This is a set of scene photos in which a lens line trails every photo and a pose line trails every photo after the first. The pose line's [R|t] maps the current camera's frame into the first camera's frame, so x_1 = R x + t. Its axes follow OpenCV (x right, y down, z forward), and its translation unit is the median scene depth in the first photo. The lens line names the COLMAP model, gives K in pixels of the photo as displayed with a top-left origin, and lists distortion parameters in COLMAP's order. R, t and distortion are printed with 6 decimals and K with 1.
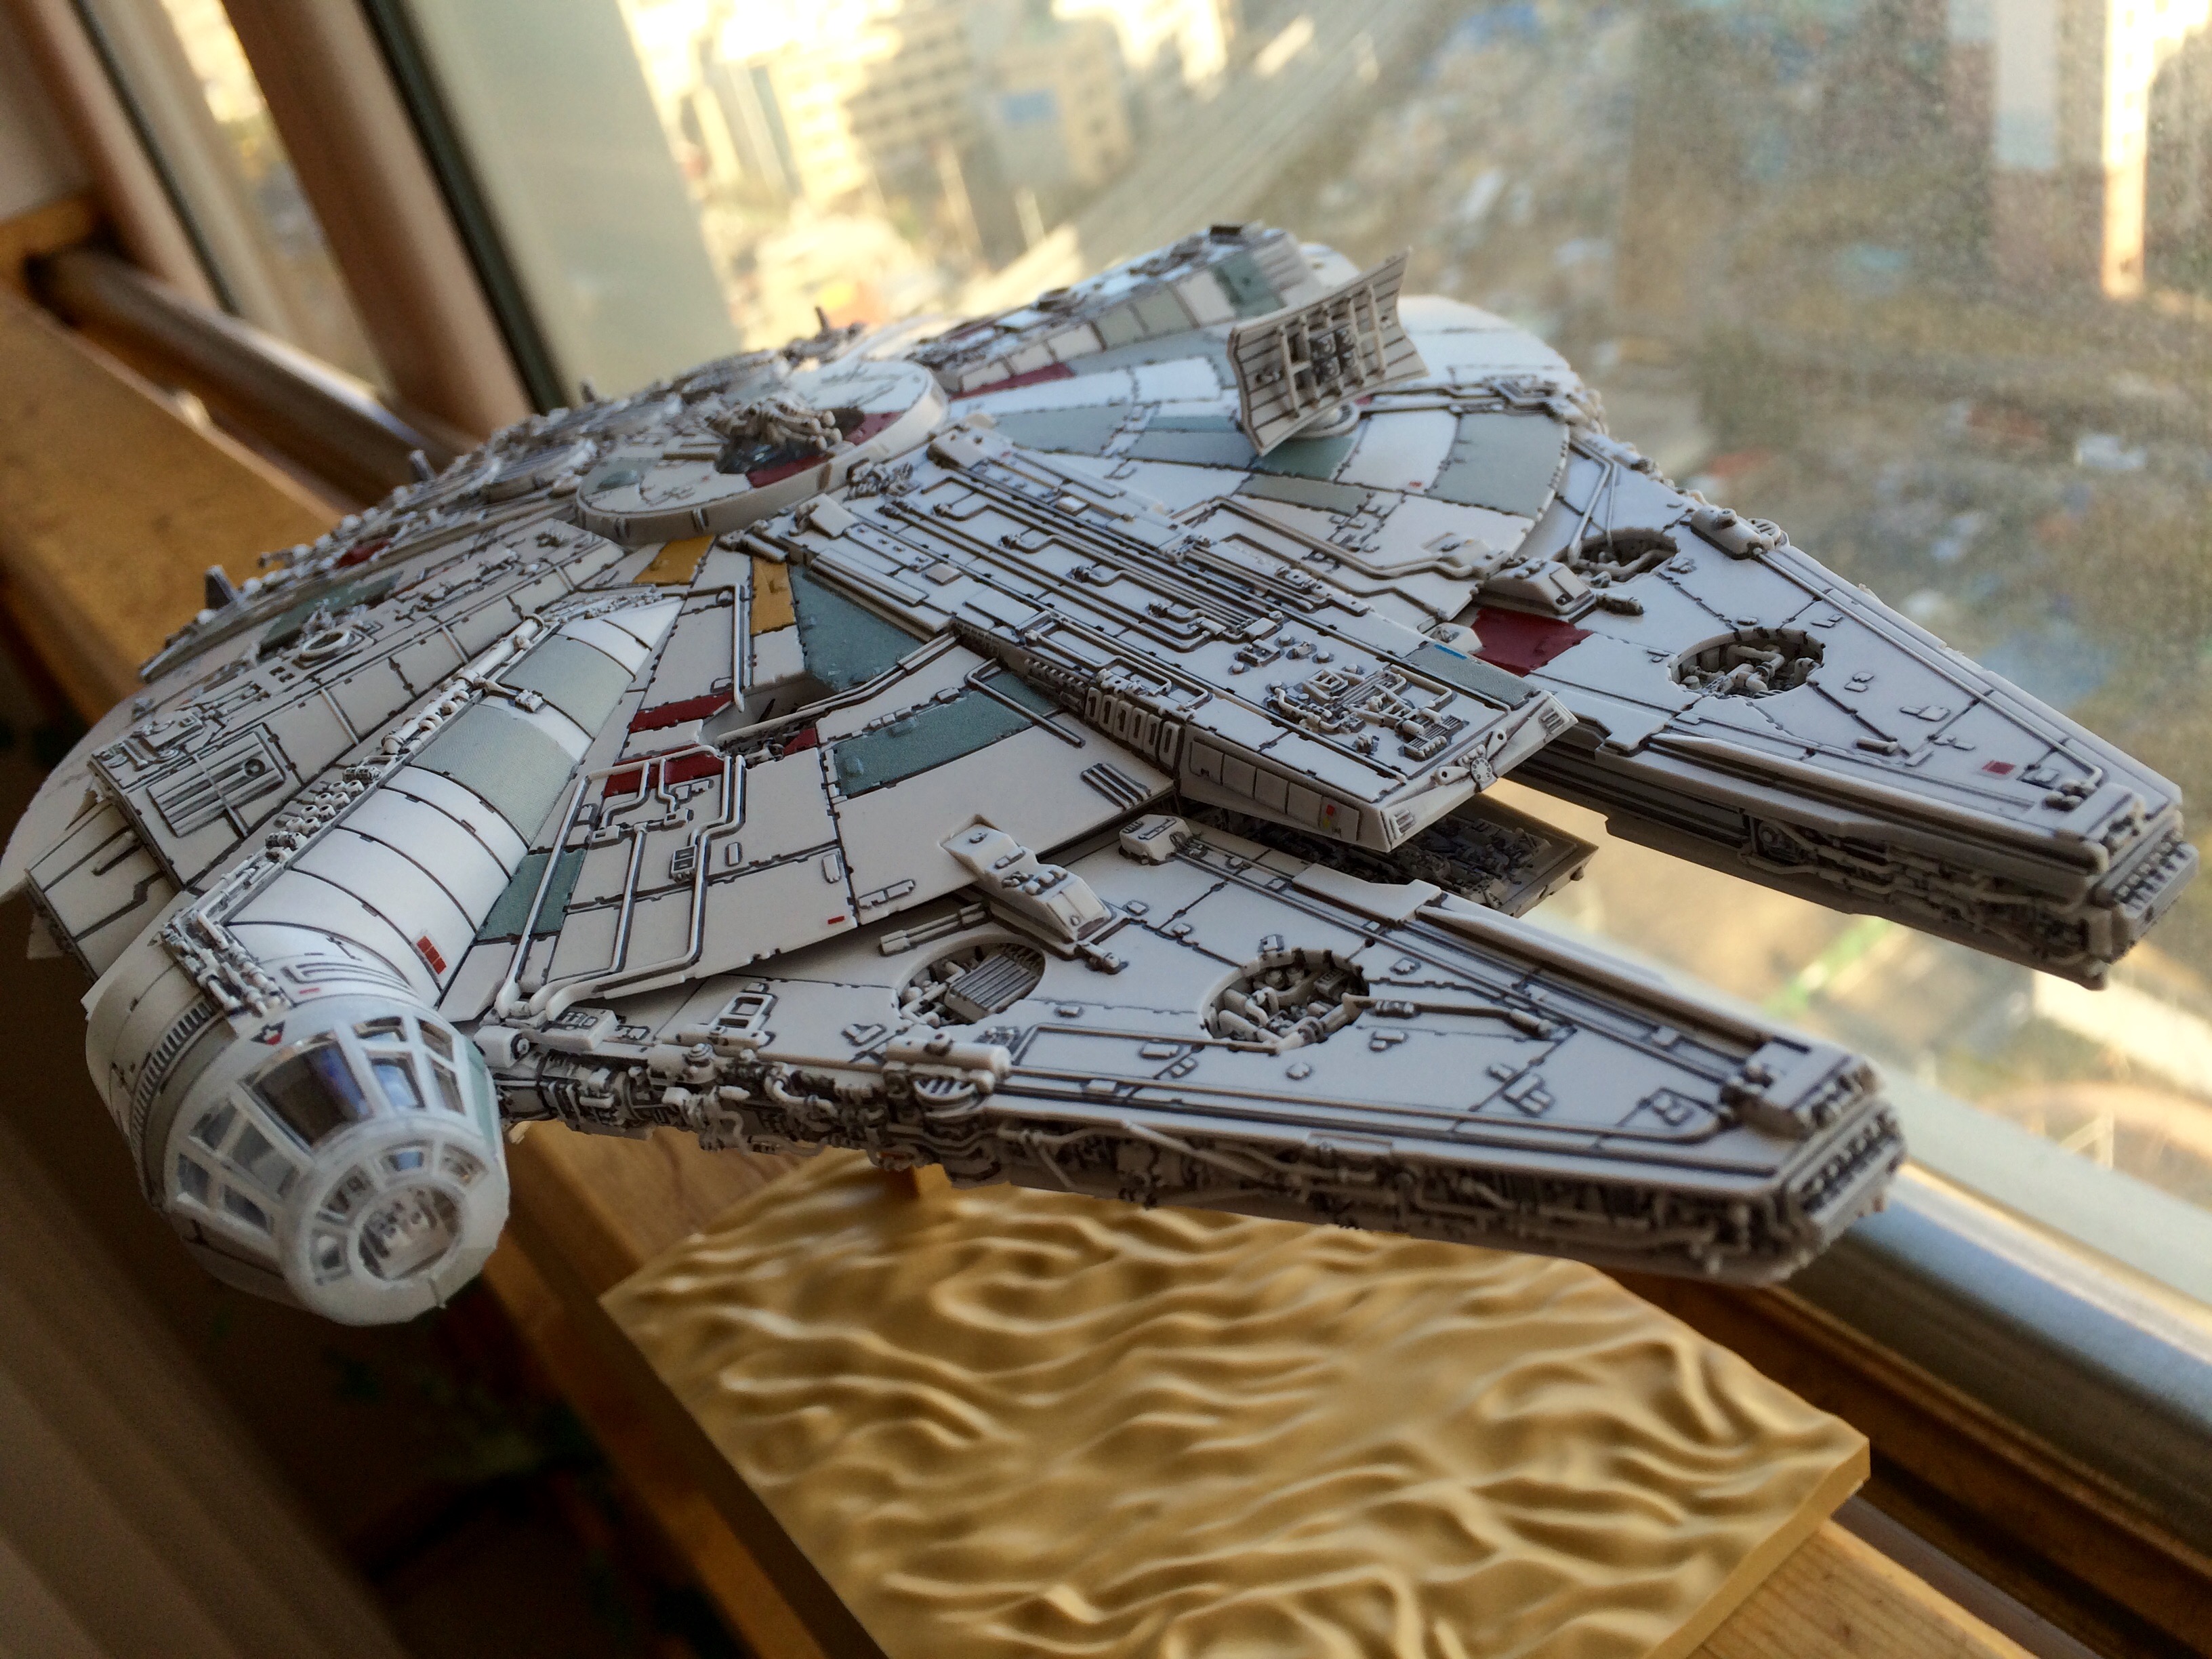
lens RADIAL K [[2001.3, 0, 1106.0], [0, 2001.3, 829.5], [0, 0, 1]] dist [0.063282, -0.002437]
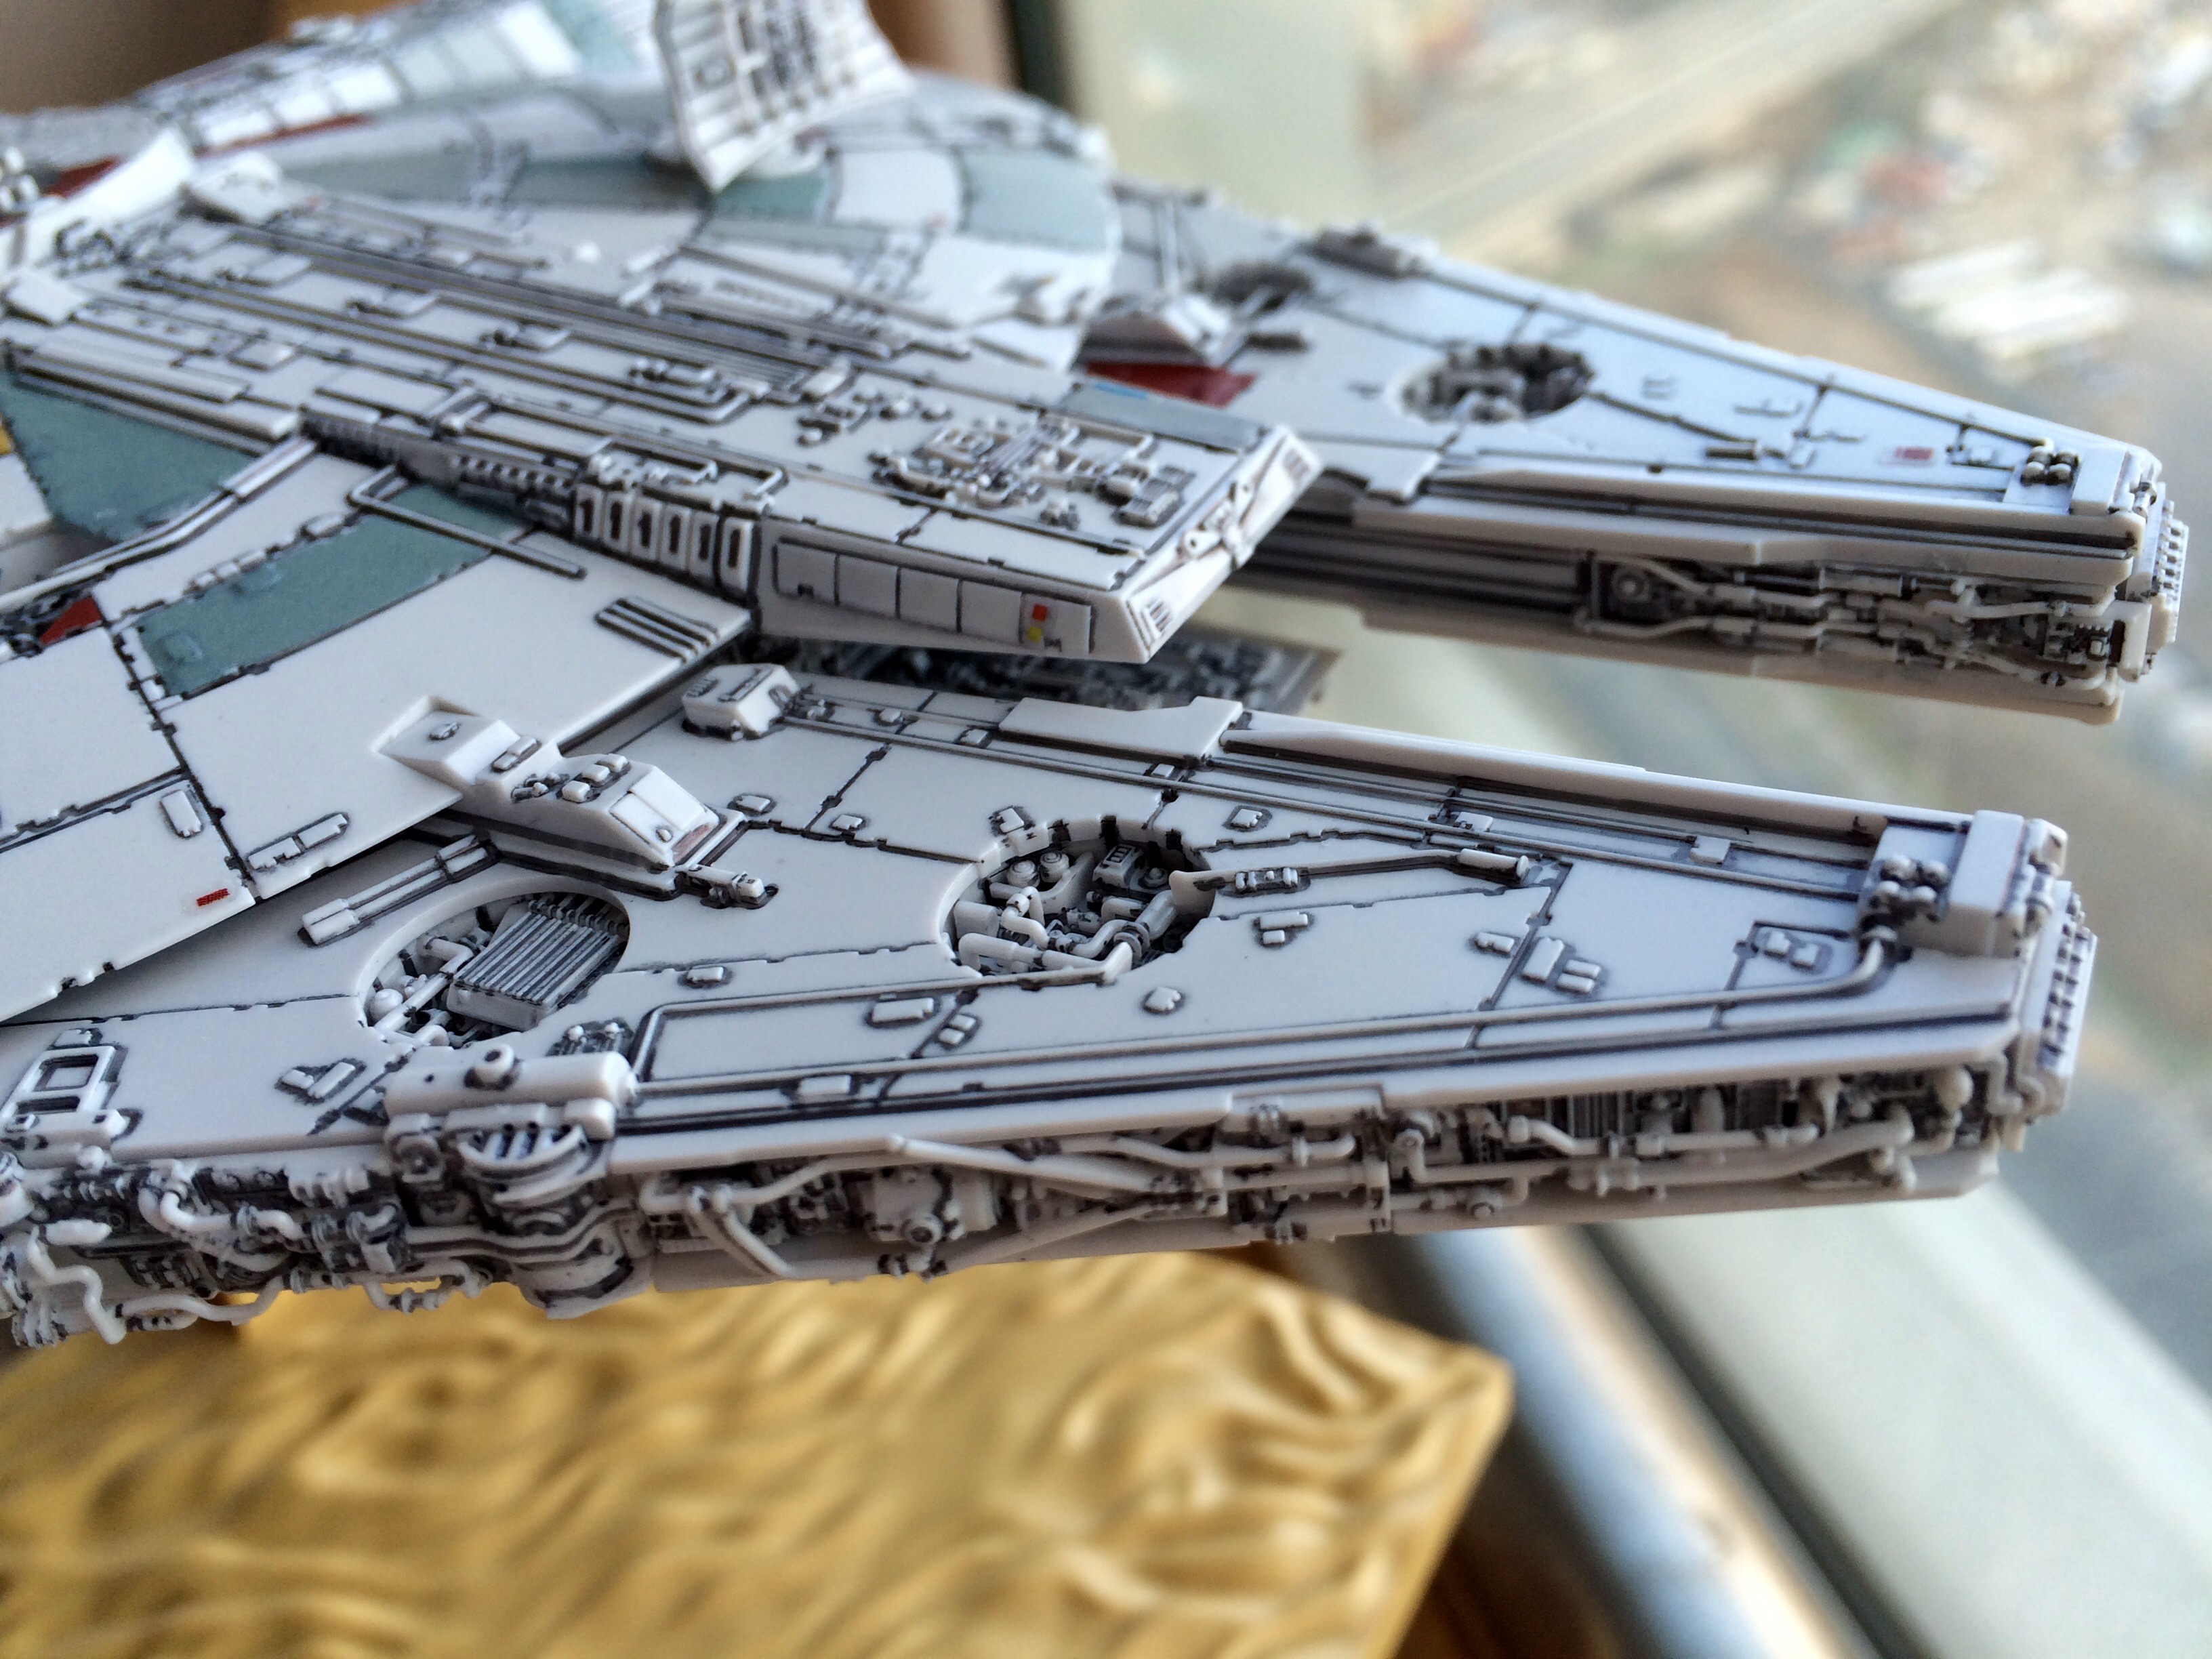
lens RADIAL K [[2024.9, 0, 1106.0], [0, 2024.9, 829.5], [0, 0, 1]] dist [0.068465, -0.159946]
pose [[0.917104, -0.127635, 0.377664, -0.119420], [0.127850, 0.991488, 0.024618, 0.044470], [-0.377592, 0.025707, 0.925615, 0.374134]]
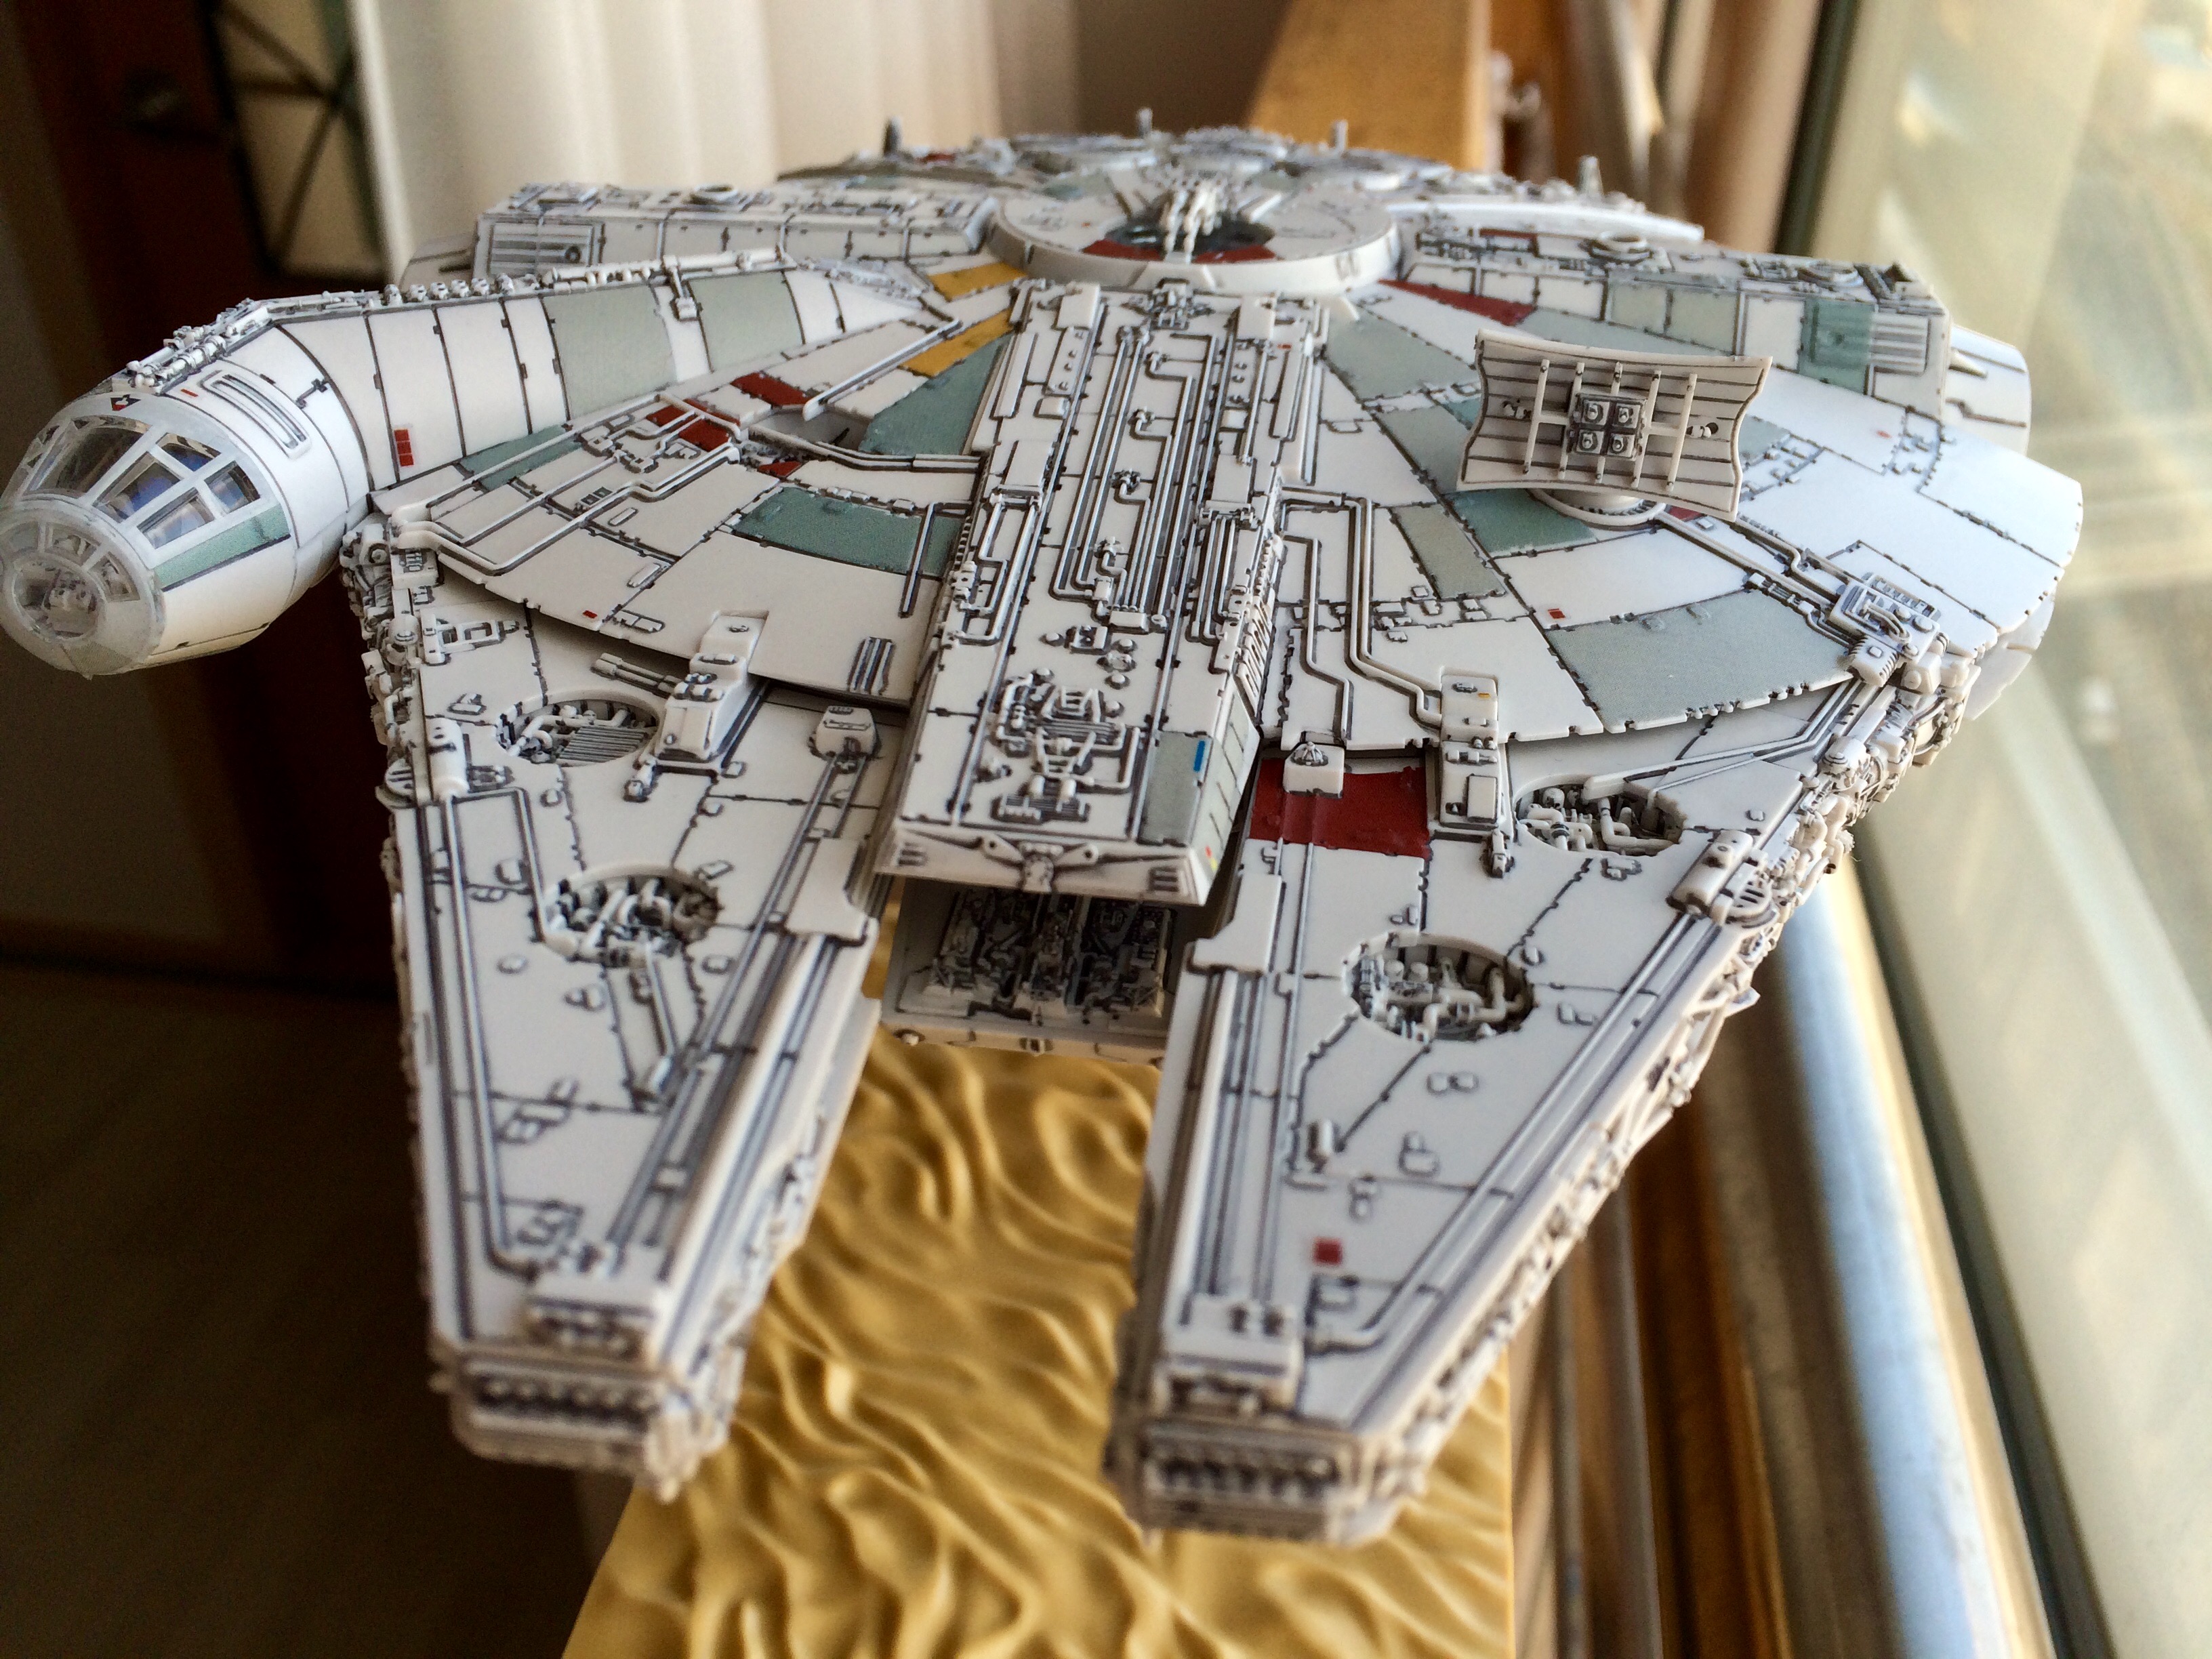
lens RADIAL K [[2001.3, 0, 1106.0], [0, 2001.3, 829.5], [0, 0, 1]] dist [0.063282, -0.002437]
pose [[0.664971, 0.588747, -0.459555, 0.564936], [-0.532882, 0.805128, 0.260394, -0.268747], [0.523307, 0.071734, 0.849120, 0.291188]]
